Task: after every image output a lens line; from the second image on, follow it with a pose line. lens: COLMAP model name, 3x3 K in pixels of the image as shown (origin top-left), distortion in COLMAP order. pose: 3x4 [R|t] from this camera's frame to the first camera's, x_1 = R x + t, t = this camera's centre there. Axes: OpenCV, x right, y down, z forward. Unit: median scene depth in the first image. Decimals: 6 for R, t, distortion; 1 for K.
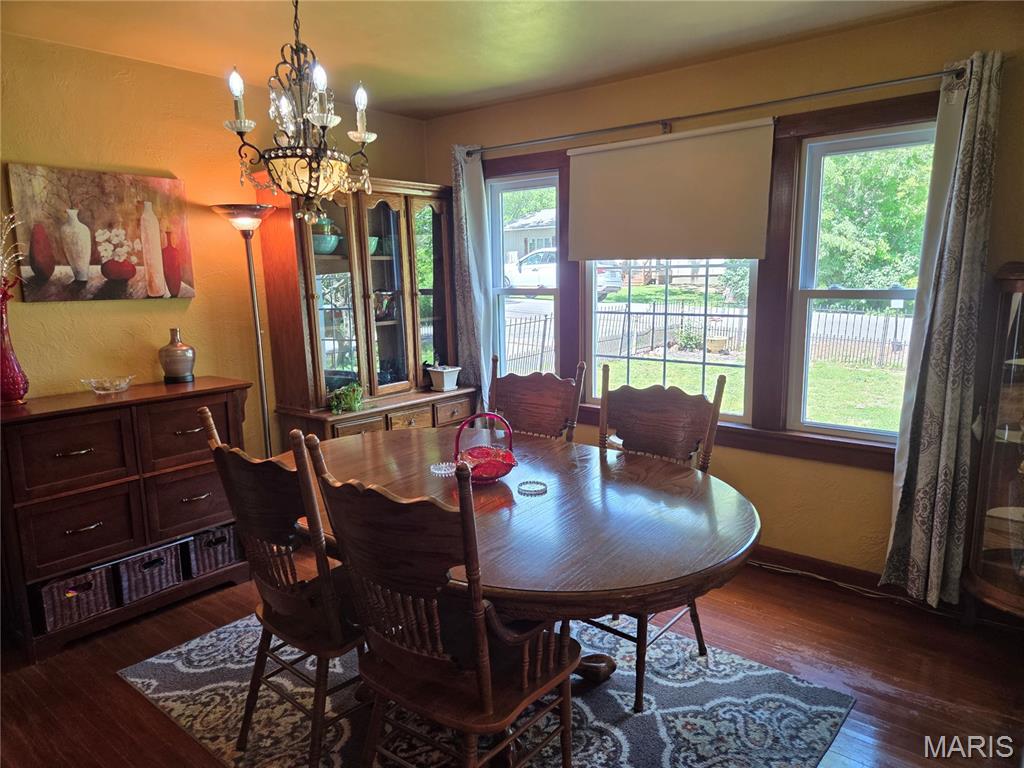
lens RADIAL K [[687.3, 0, 519.4], [0, 687.3, 384.5], [0, 0, 1]] dist [0.071860, -0.066841]
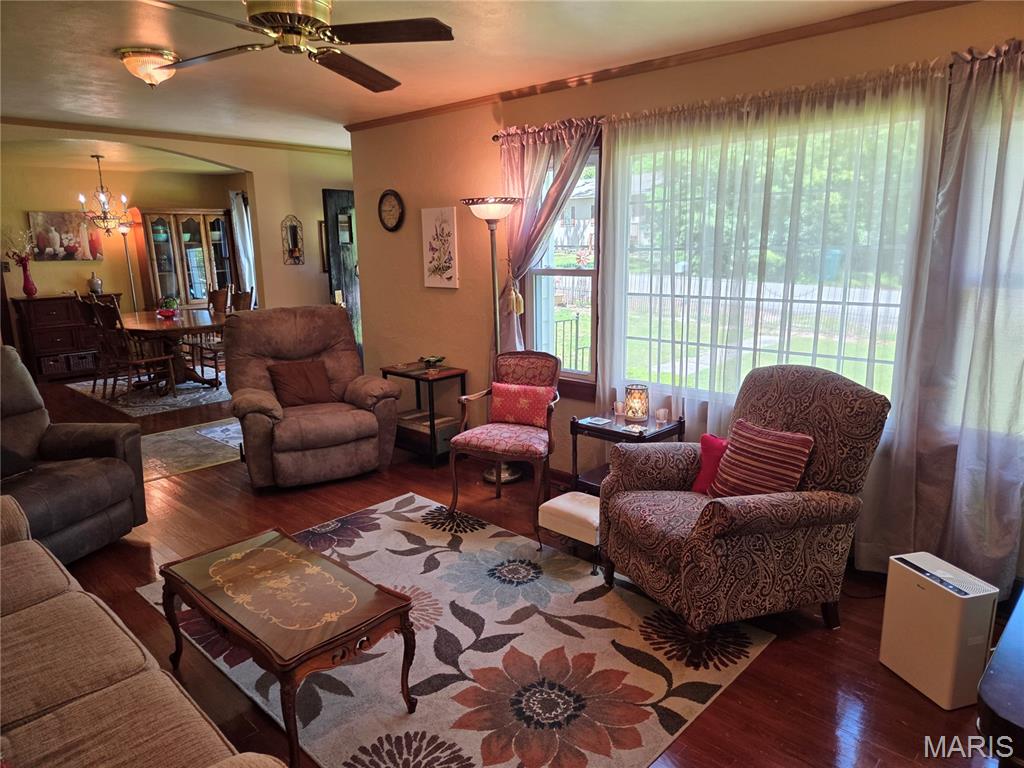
lens RADIAL K [[687.3, 0, 519.4], [0, 687.3, 384.5], [0, 0, 1]] dist [0.071860, -0.066841]
pose [[0.996635, 0.015108, -0.080565, 1.367158], [-0.011750, 0.999049, 0.041995, 0.221202], [0.081122, -0.040907, 0.995864, -1.553441]]
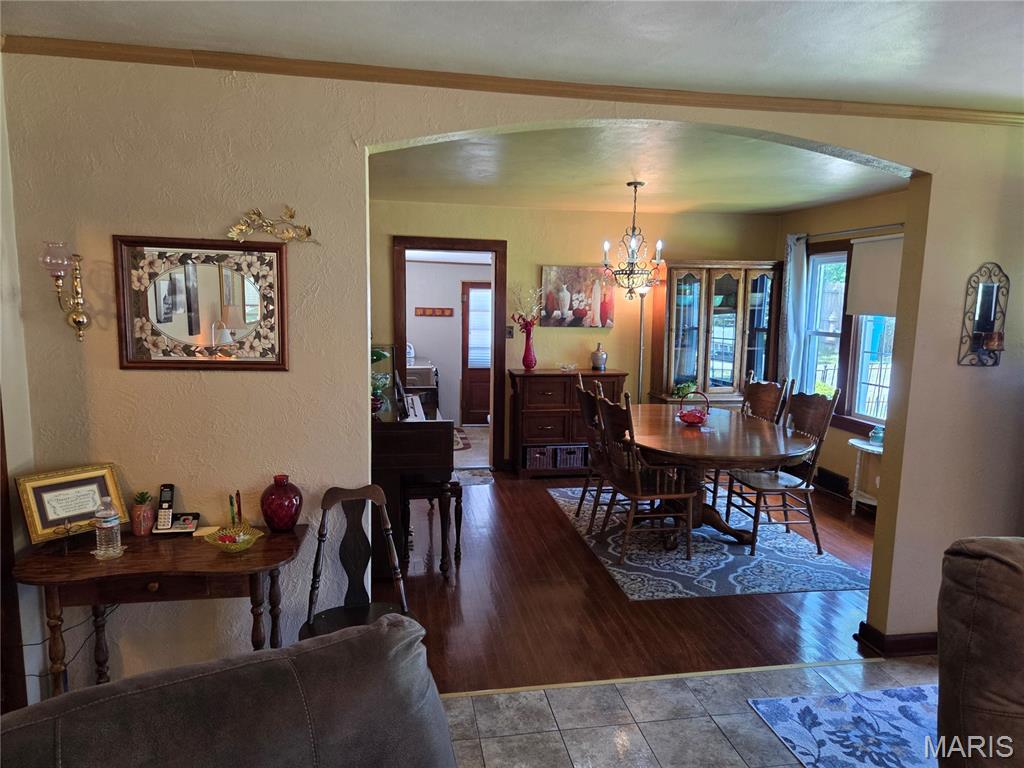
lens RADIAL K [[696.5, 0, 513.6], [0, 696.5, 402.6], [0, 0, 1]] dist [0.067225, -0.070359]
pose [[0.746204, 0.122963, -0.654263, 0.684092], [-0.135333, 0.990291, 0.031766, 0.062176], [0.651817, 0.064840, 0.755600, -0.693788]]
